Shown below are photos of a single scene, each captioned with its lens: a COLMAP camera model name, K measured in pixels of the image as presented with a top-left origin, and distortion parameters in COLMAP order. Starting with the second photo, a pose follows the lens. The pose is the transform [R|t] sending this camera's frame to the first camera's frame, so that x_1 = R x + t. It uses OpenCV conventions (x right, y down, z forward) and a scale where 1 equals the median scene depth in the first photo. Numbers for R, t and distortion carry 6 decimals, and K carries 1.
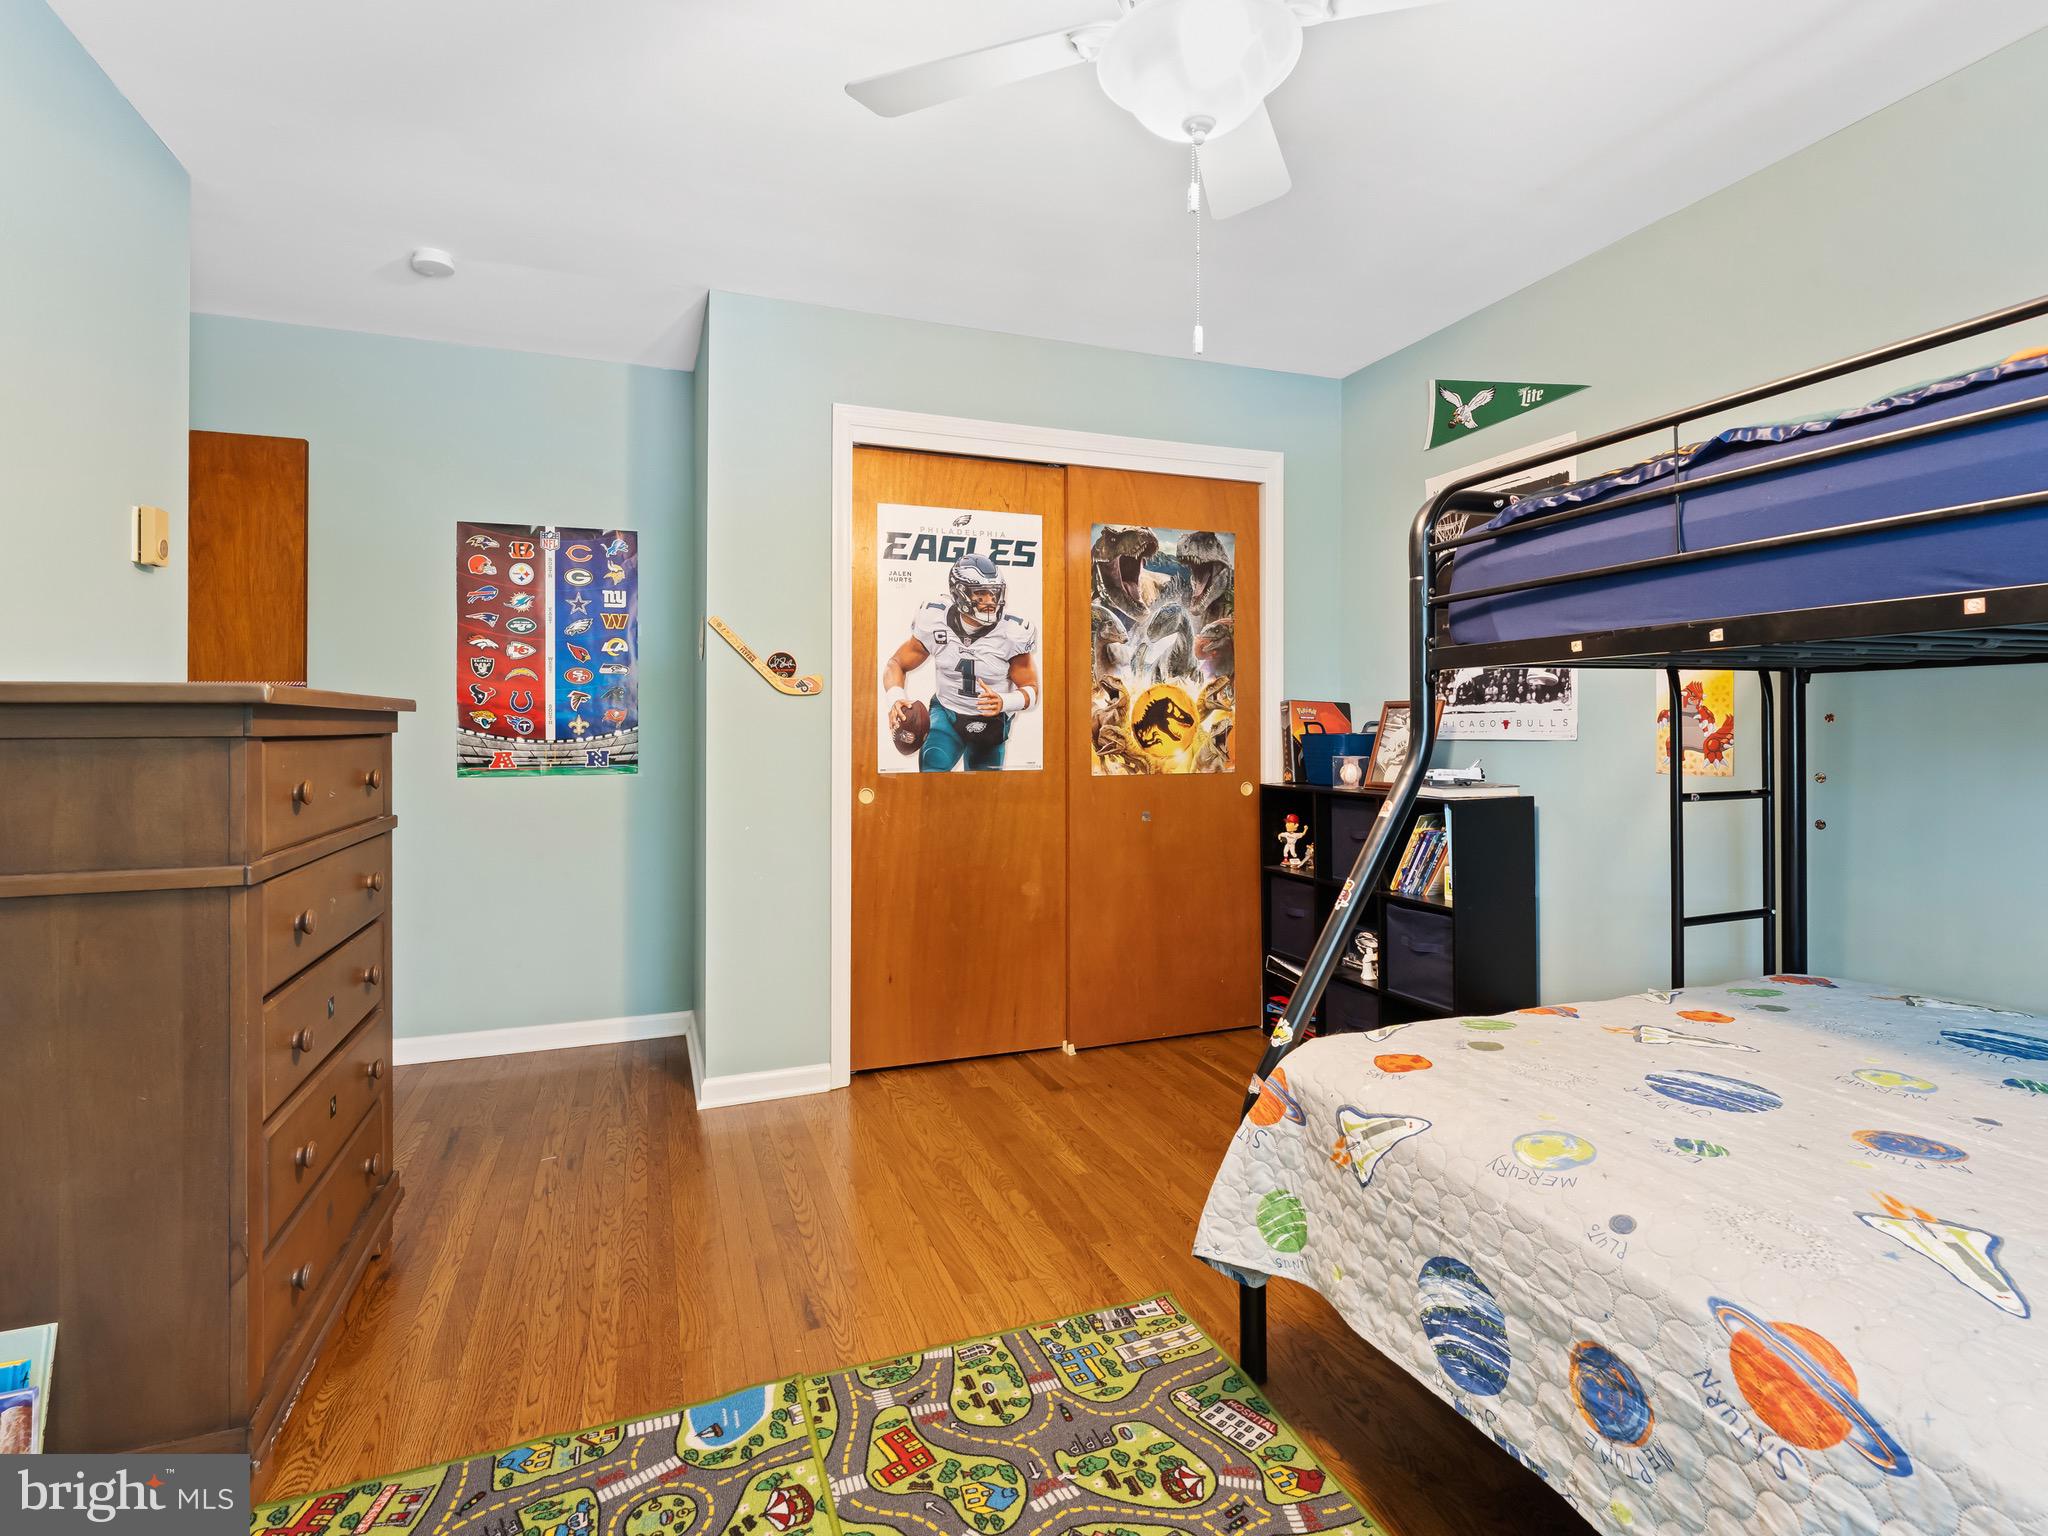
lens RADIAL K [[987.9, 0, 1027.1], [0, 987.9, 746.1], [0, 0, 1]] dist [-0.000878, -0.000537]
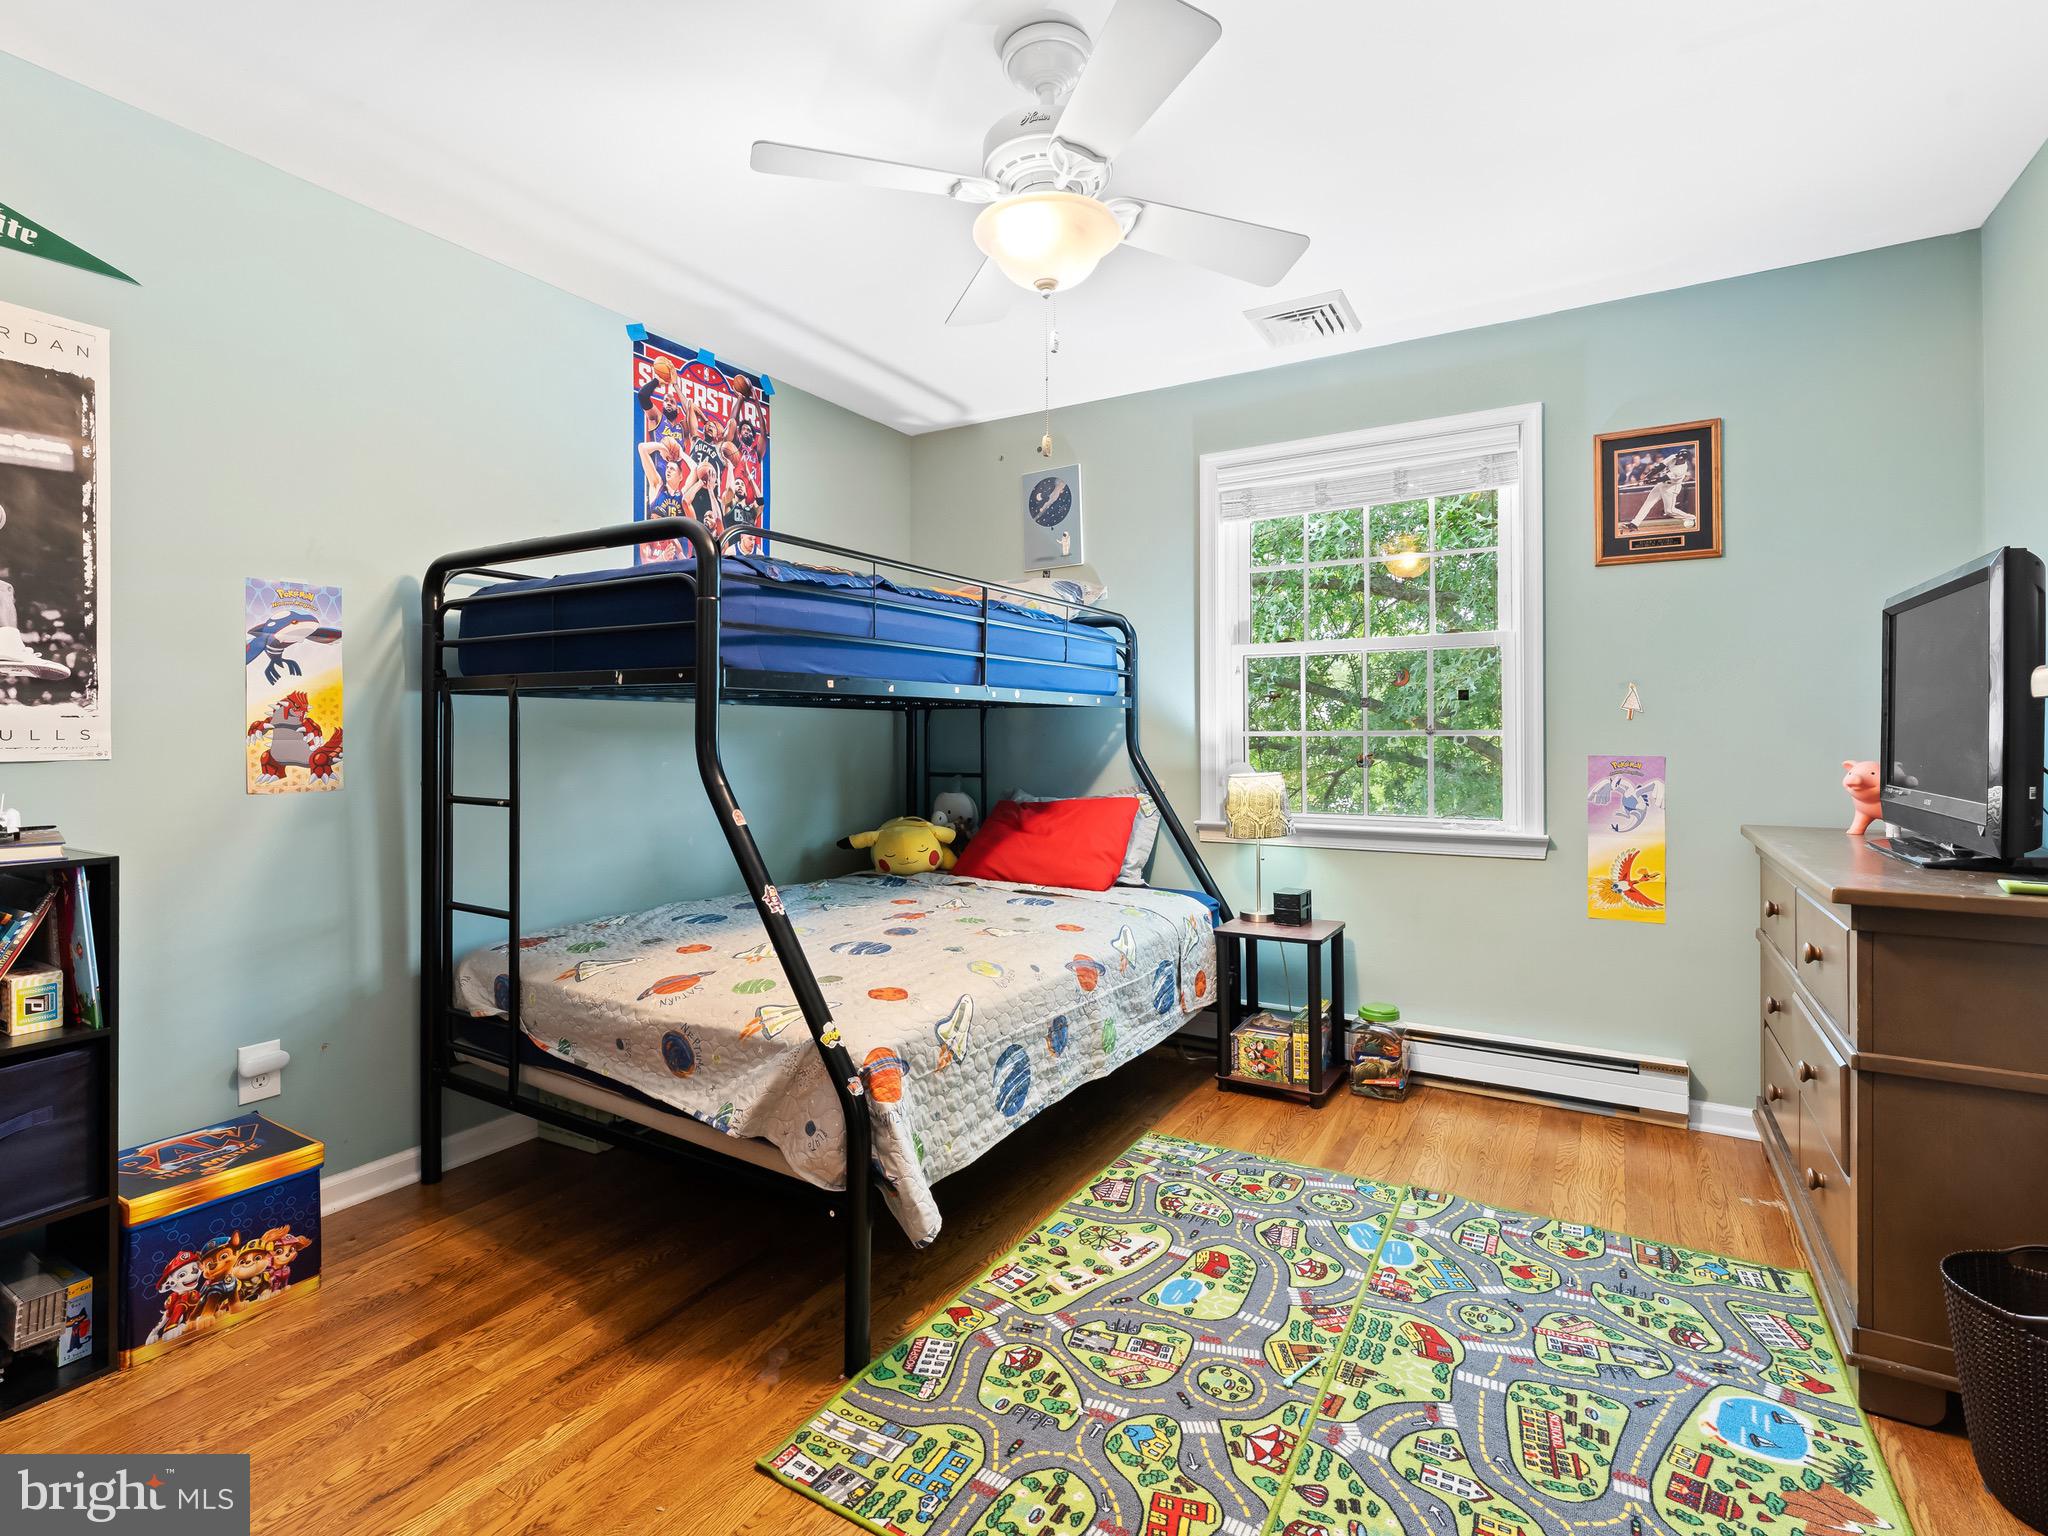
lens RADIAL K [[987.9, 0, 1026.4], [0, 987.9, 753.6], [0, 0, 1]] dist [-0.000878, -0.000537]
pose [[-0.623892, -0.009586, 0.781452, -0.780949], [0.018459, 0.999465, 0.026997, -0.031800], [-0.781293, 0.031269, -0.623381, 1.713197]]
